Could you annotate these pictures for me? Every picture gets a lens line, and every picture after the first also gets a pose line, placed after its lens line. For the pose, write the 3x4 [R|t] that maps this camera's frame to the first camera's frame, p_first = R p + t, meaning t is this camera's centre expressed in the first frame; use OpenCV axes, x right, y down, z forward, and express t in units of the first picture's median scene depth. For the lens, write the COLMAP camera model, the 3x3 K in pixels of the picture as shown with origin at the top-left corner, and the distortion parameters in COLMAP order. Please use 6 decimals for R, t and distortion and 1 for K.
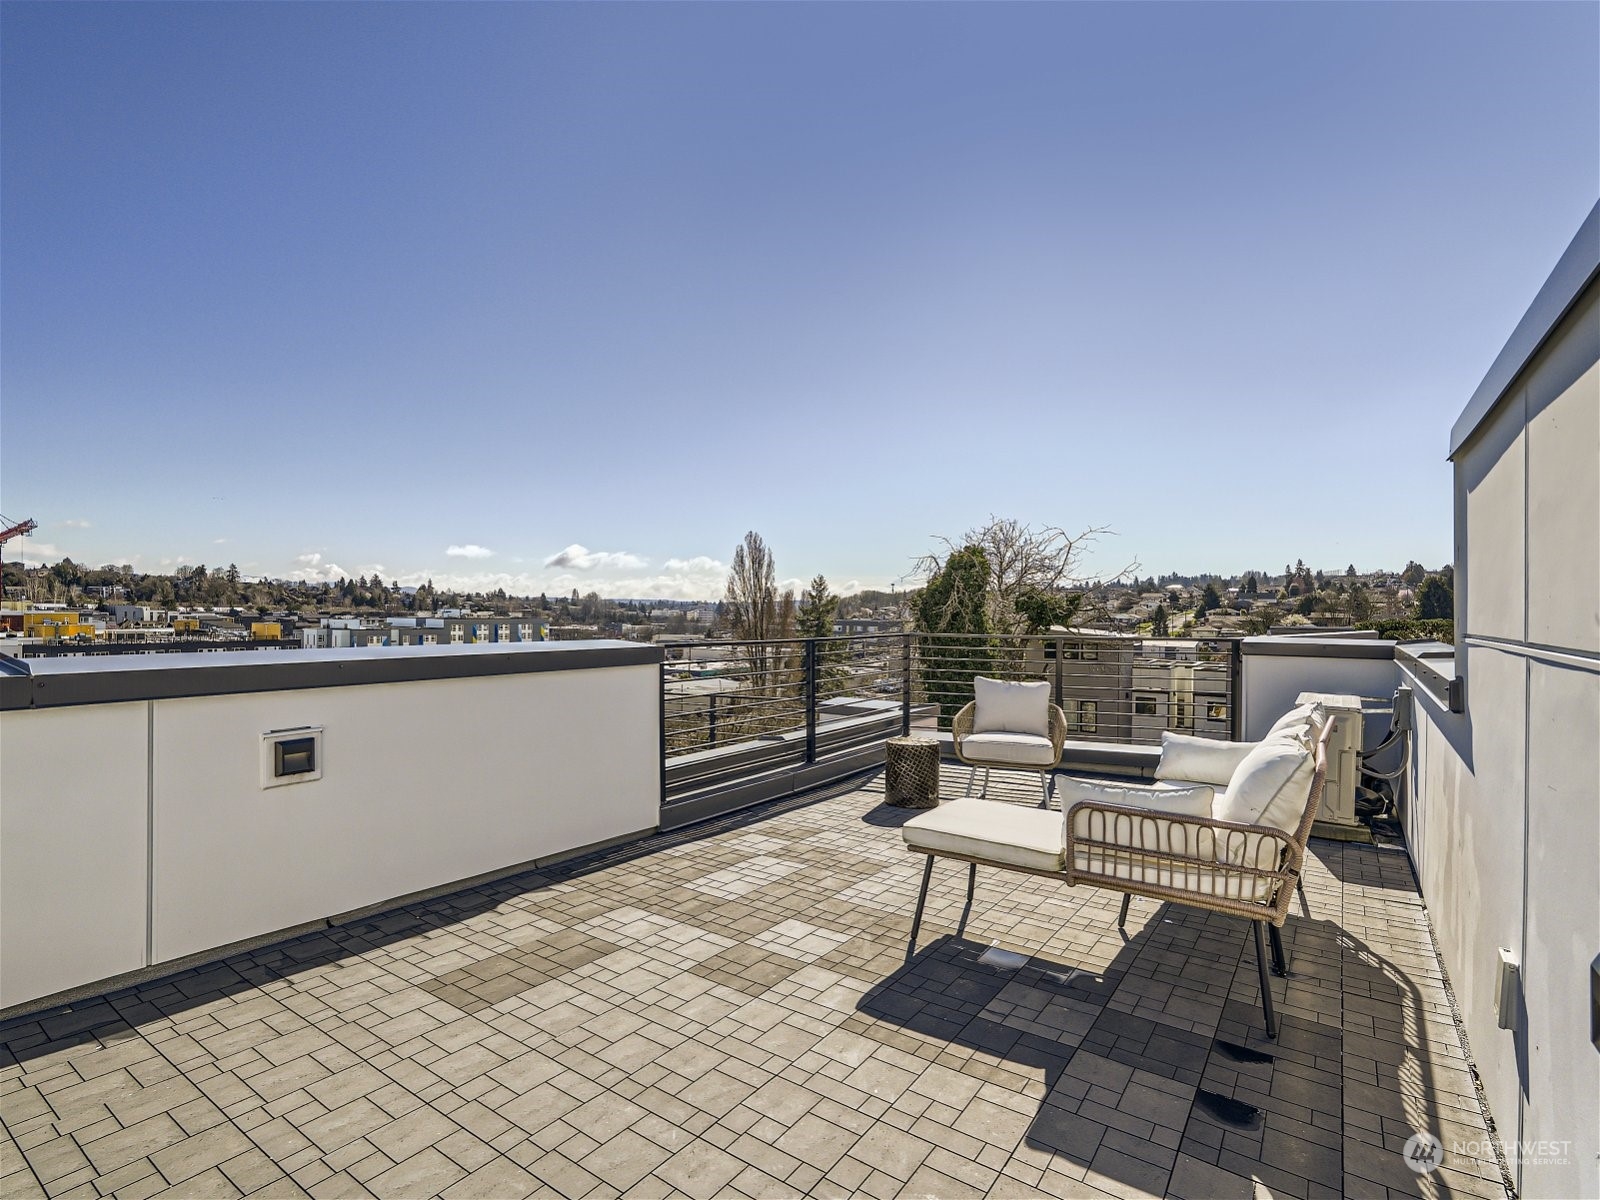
lens RADIAL K [[785.1, 0, 796.3], [0, 785.1, 605.4], [0, 0, 1]] dist [0.002771, 0.002488]
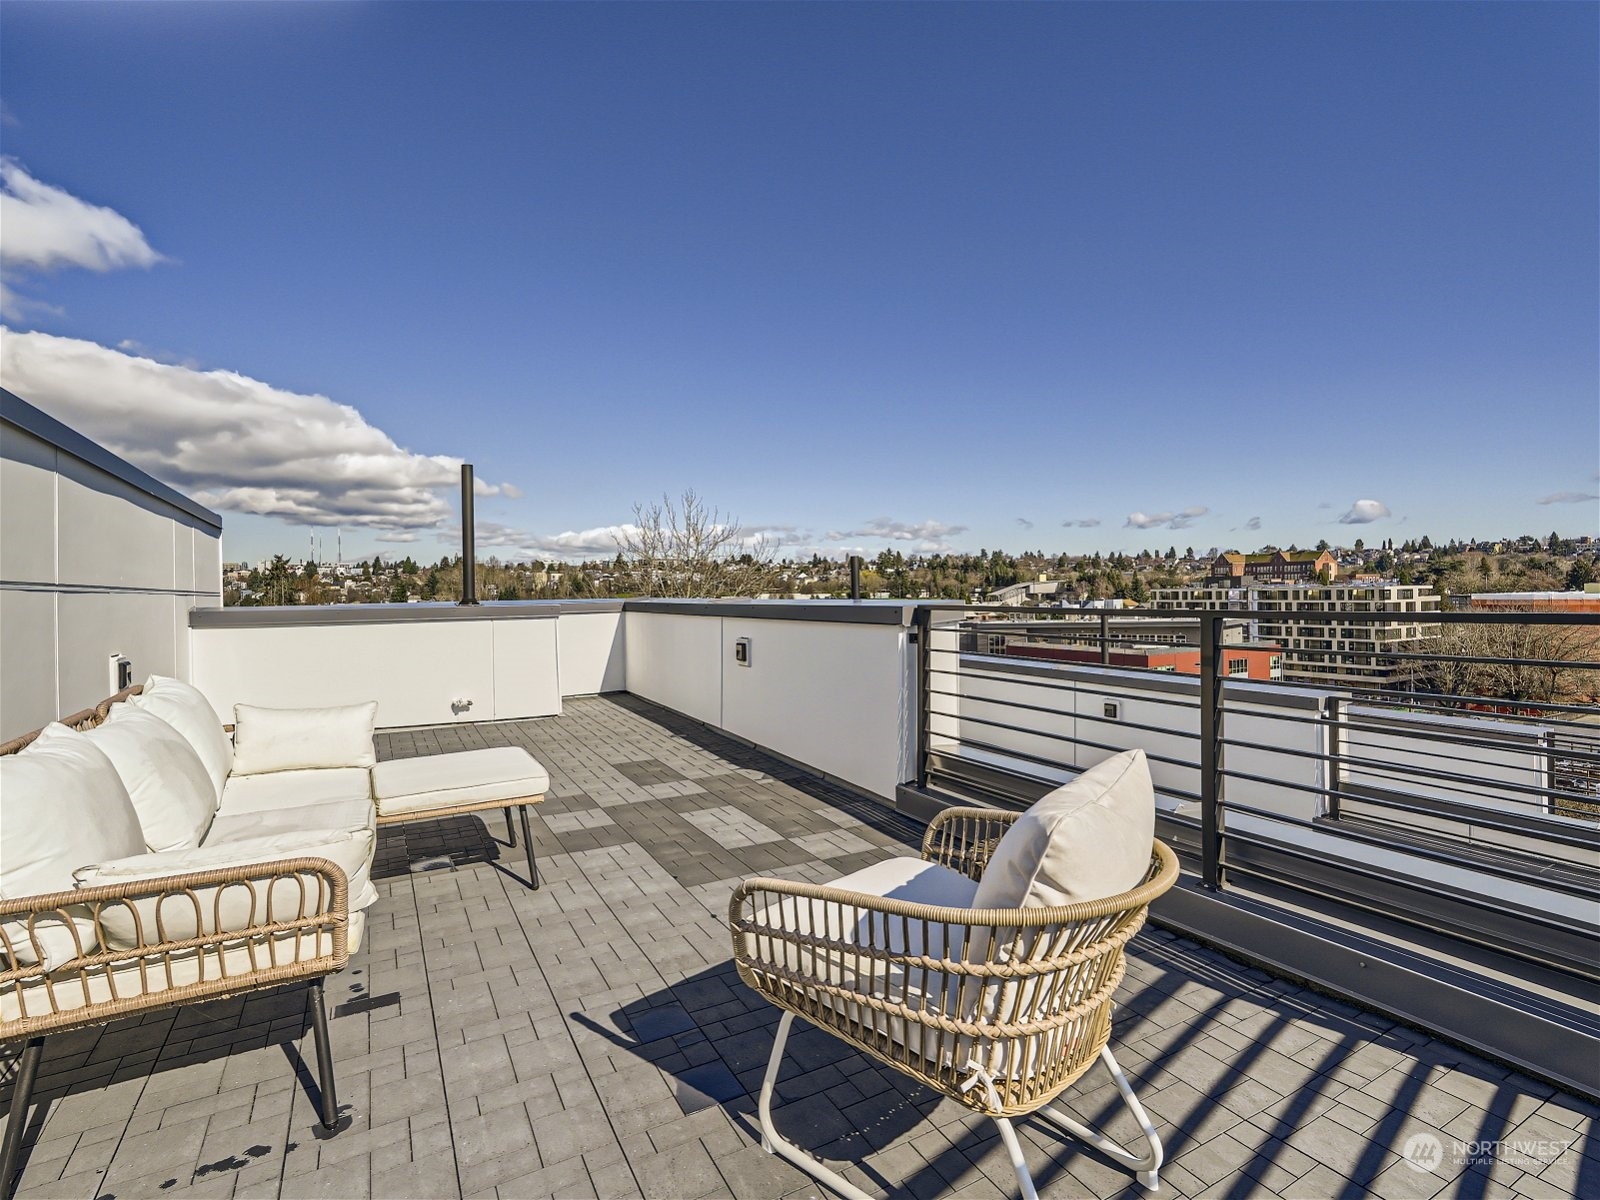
lens RADIAL K [[785.1, 0, 800.4], [0, 785.1, 601.5], [0, 0, 1]] dist [0.002771, 0.002488]
pose [[-0.431116, 0.003188, -0.902291, 0.825390], [0.011341, 0.999934, -0.001885, 0.057659], [0.902225, -0.011045, -0.431124, 1.540301]]
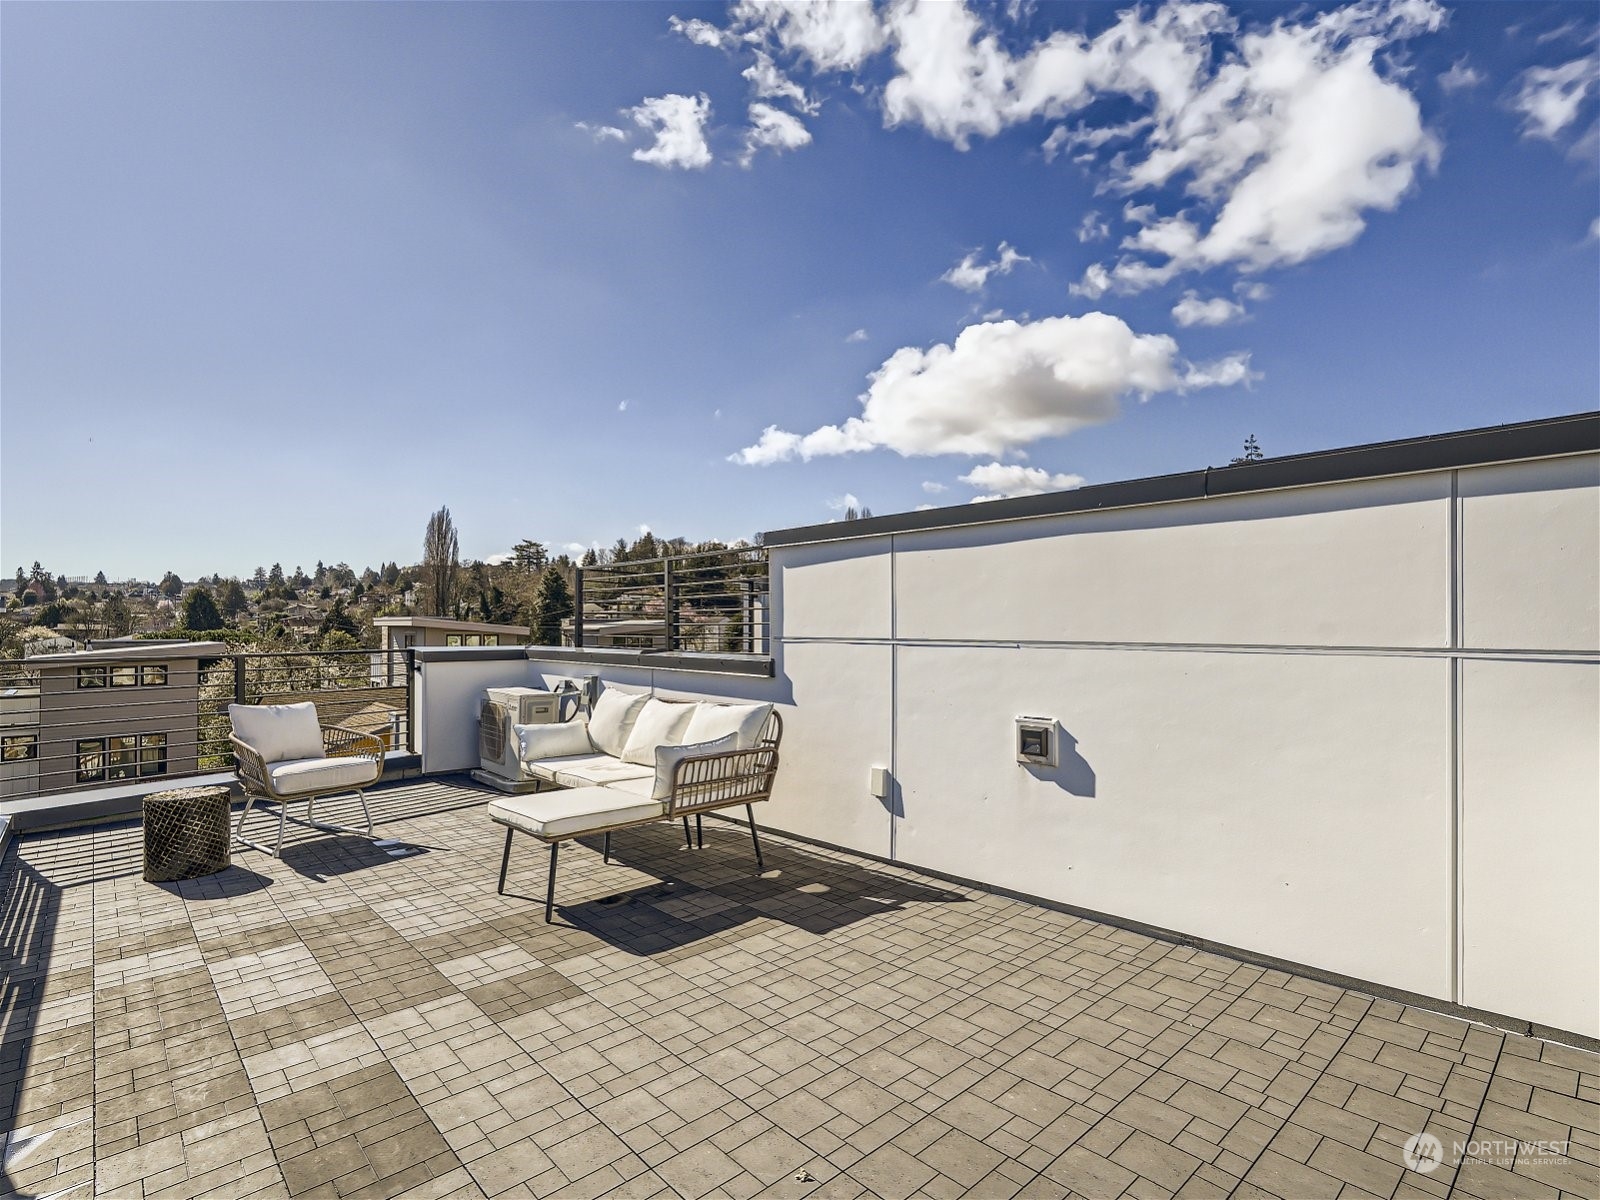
lens RADIAL K [[785.1, 0, 793.5], [0, 785.1, 611.6], [0, 0, 1]] dist [0.002771, 0.002488]
pose [[0.222545, 0.009631, 0.974875, -0.709921], [-0.004101, 0.999952, -0.008942, -0.007961], [-0.974914, -0.002008, 0.222574, 0.334470]]
